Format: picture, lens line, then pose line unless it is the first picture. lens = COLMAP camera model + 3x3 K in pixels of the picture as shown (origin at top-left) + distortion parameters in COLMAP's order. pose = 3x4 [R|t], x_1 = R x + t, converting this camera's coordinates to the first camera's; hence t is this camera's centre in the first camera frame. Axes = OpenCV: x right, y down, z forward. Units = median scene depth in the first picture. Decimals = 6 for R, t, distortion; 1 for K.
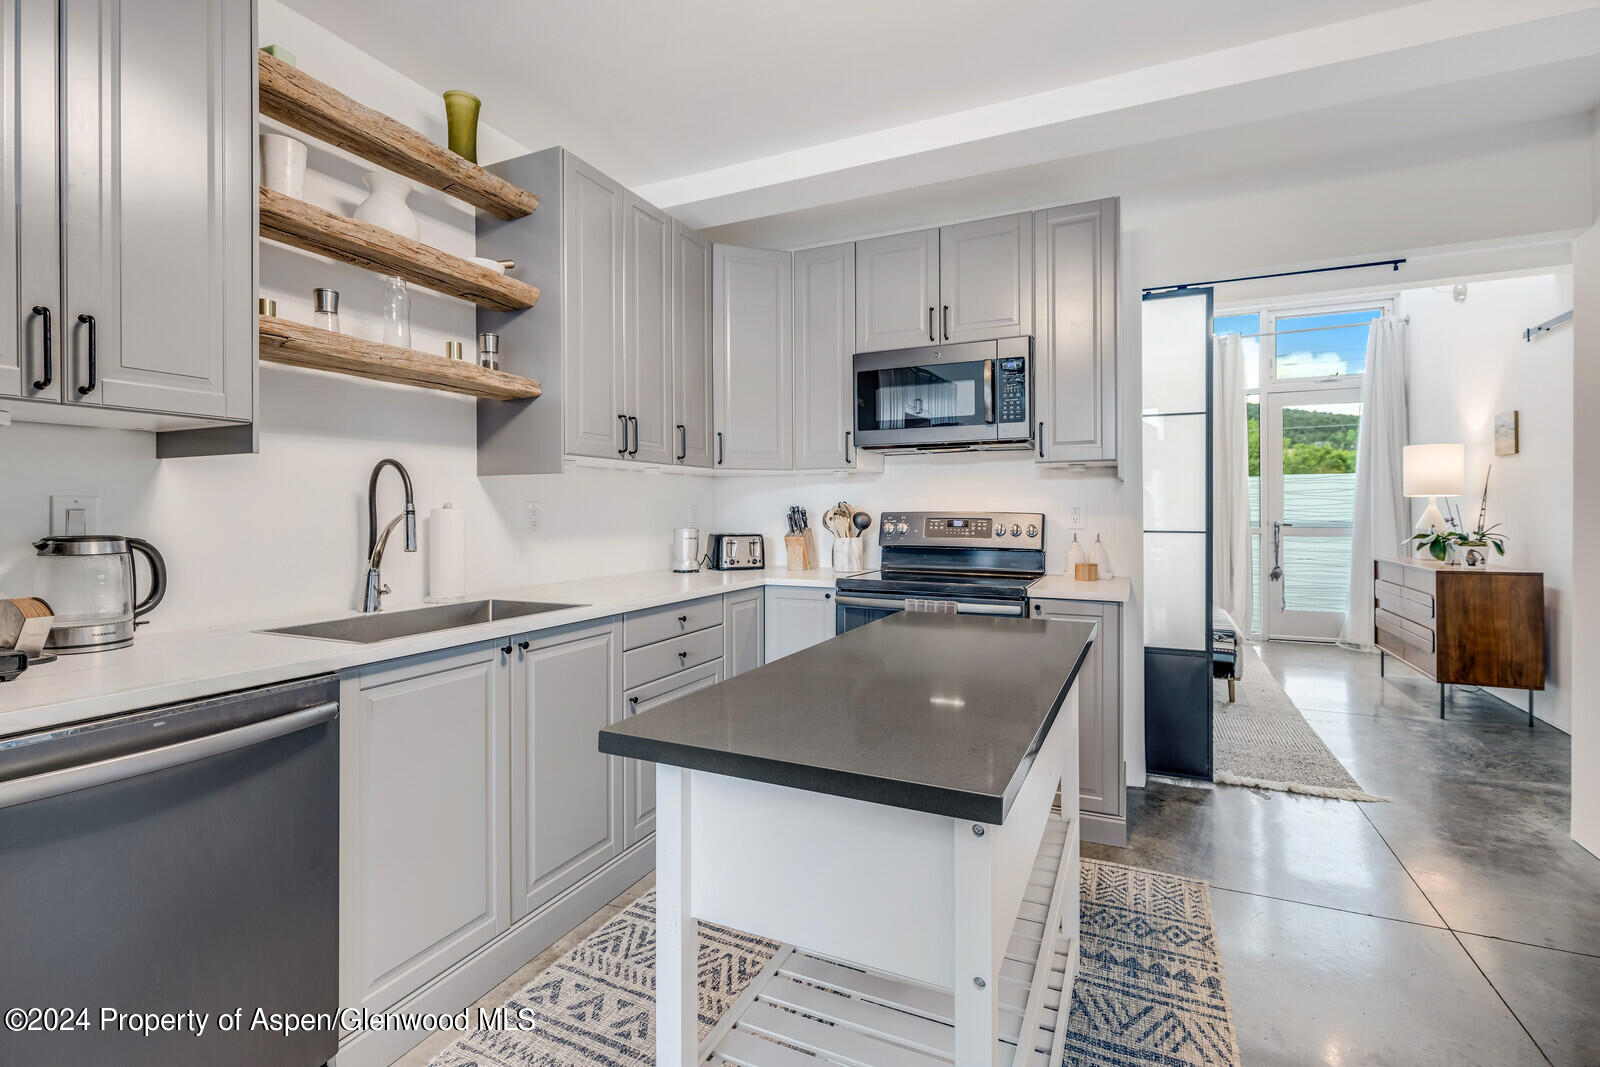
lens RADIAL K [[730.0, 0, 811.1], [0, 730.0, 509.5], [0, 0, 1]] dist [0.005746, 0.001861]
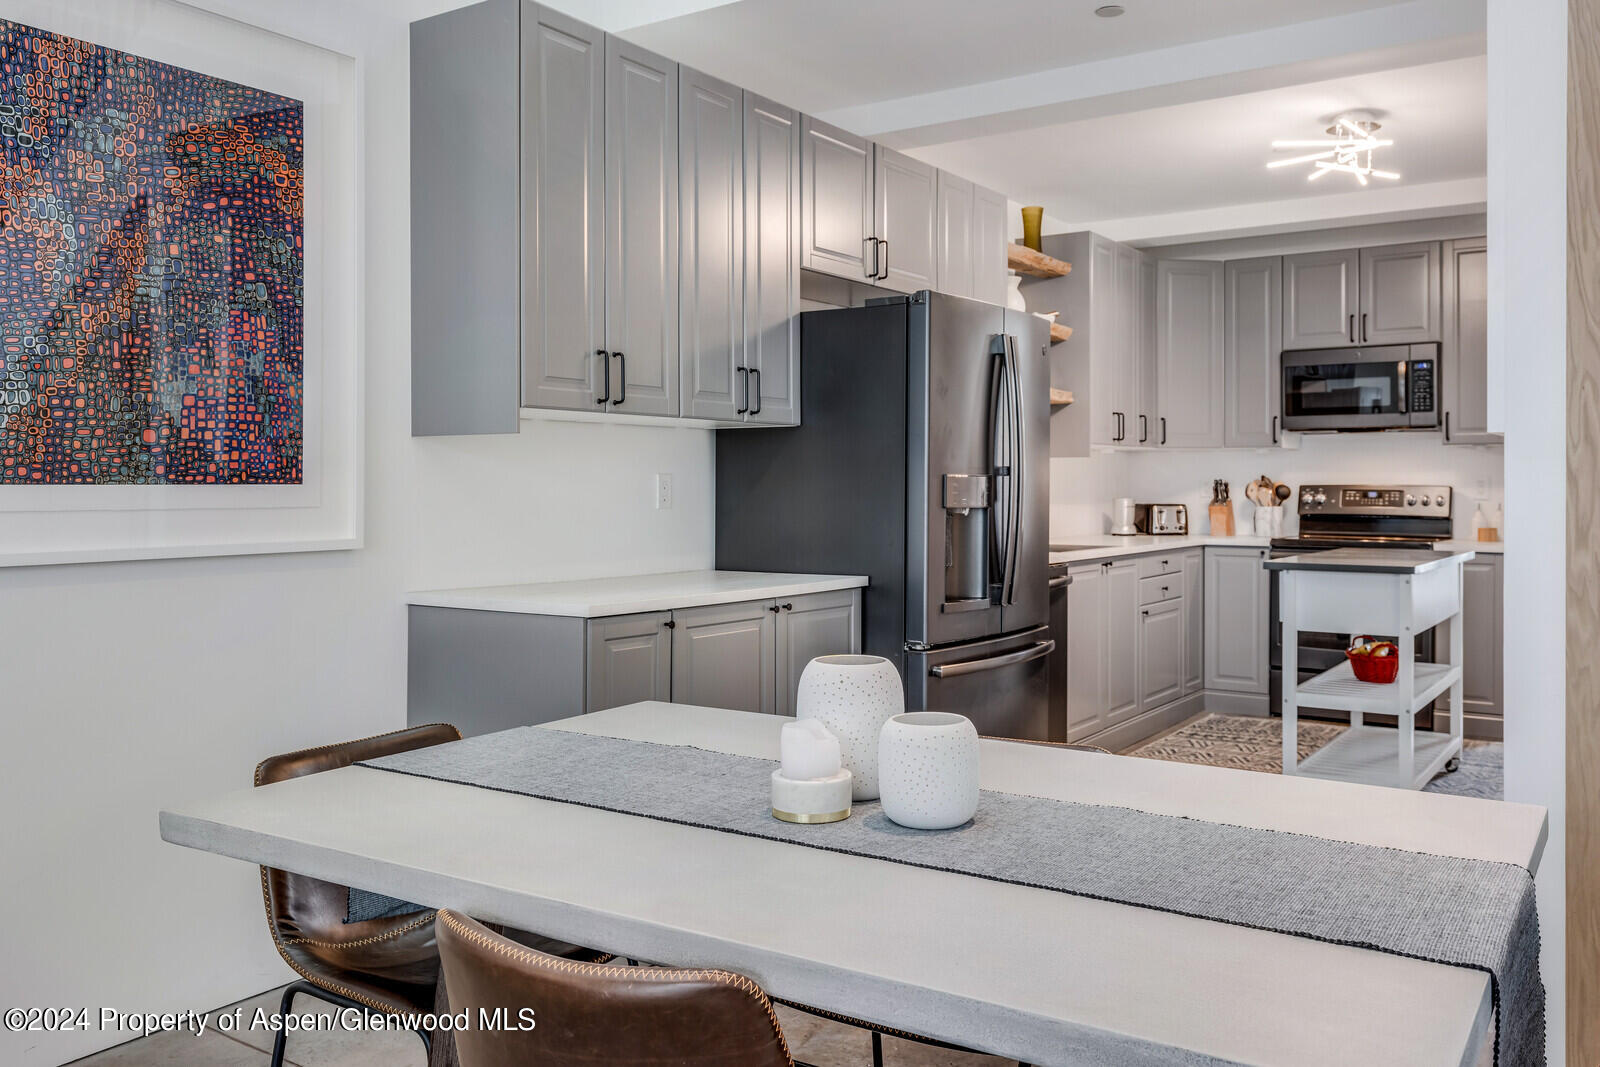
lens RADIAL K [[1341.0, 0, 798.8], [0, 1341.0, 494.4], [0, 0, 1]] dist [0.000202, -0.011069]
pose [[0.985446, 0.003051, -0.169964, -0.371708], [-0.001066, 0.999930, 0.011770, -0.005665], [0.169988, -0.011417, 0.985380, -1.389206]]
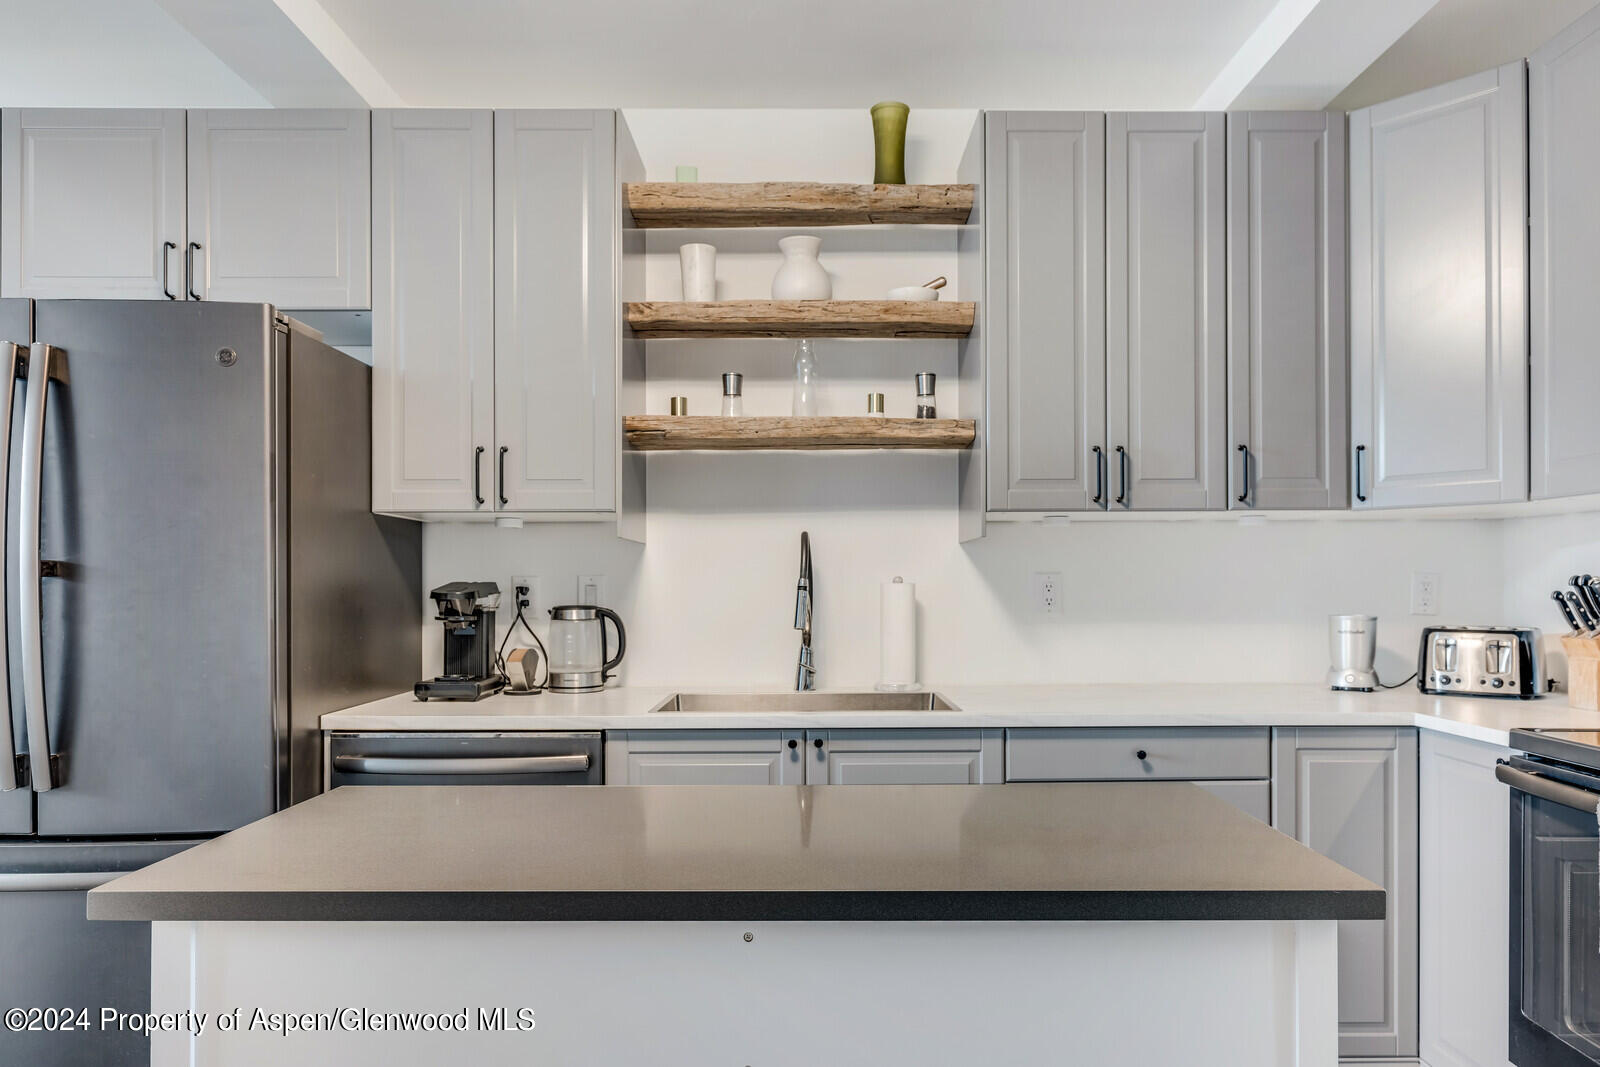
lens RADIAL K [[995.3, 0, 830.1], [0, 995.3, 589.1], [0, 0, 1]] dist [-0.003719, -0.000196]
pose [[0.426778, 0.001681, -0.904355, 0.429003], [0.003692, 0.999987, 0.003601, 0.000753], [0.904349, -0.004876, 0.426766, 0.331822]]
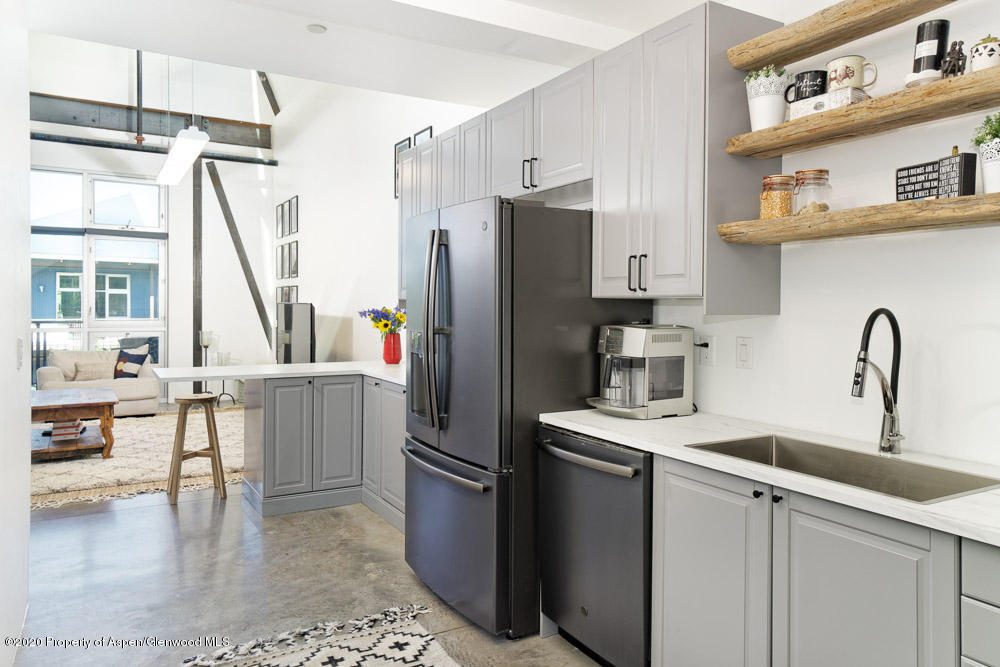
lens RADIAL K [[692.0, 0, 490.6], [0, 692.0, 310.3], [0, 0, 1]] dist [0.025604, 0.006806]
pose [[-0.580978, 0.005875, -0.813898, 0.395045], [-0.001668, 0.999963, 0.008409, -0.052122], [0.813918, 0.006244, -0.580947, 0.792503]]
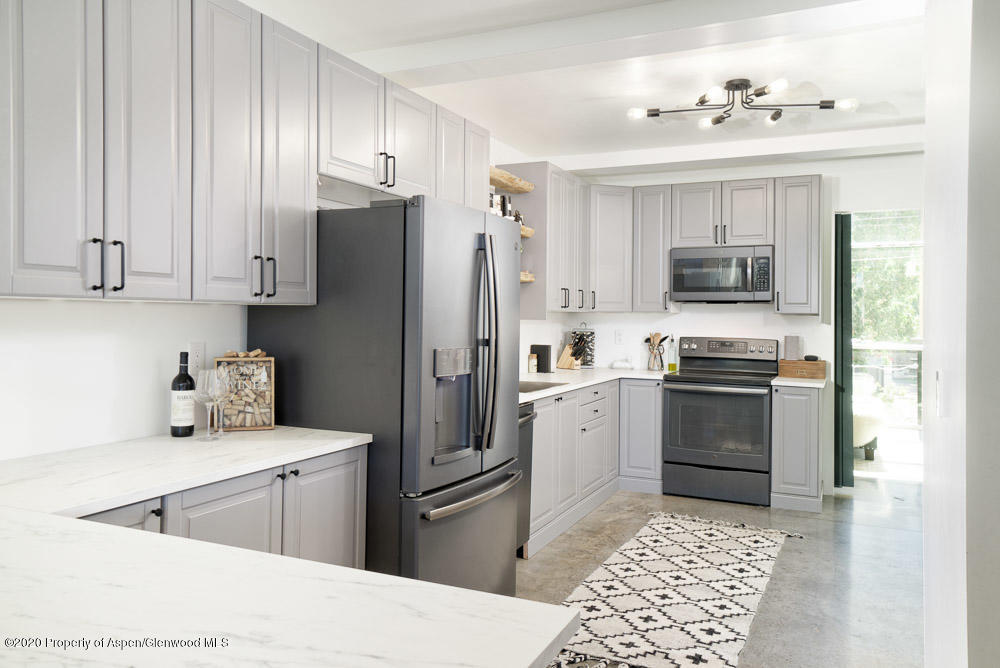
lens RADIAL K [[764.3, 0, 500.0], [0, 764.3, 306.1], [0, 0, 1]] dist [0.045779, -0.000971]
pose [[0.999904, 0.013359, -0.003785, -0.375674], [-0.013384, 0.999888, -0.006699, -0.059439], [0.003695, 0.006749, 0.999970, -0.936191]]
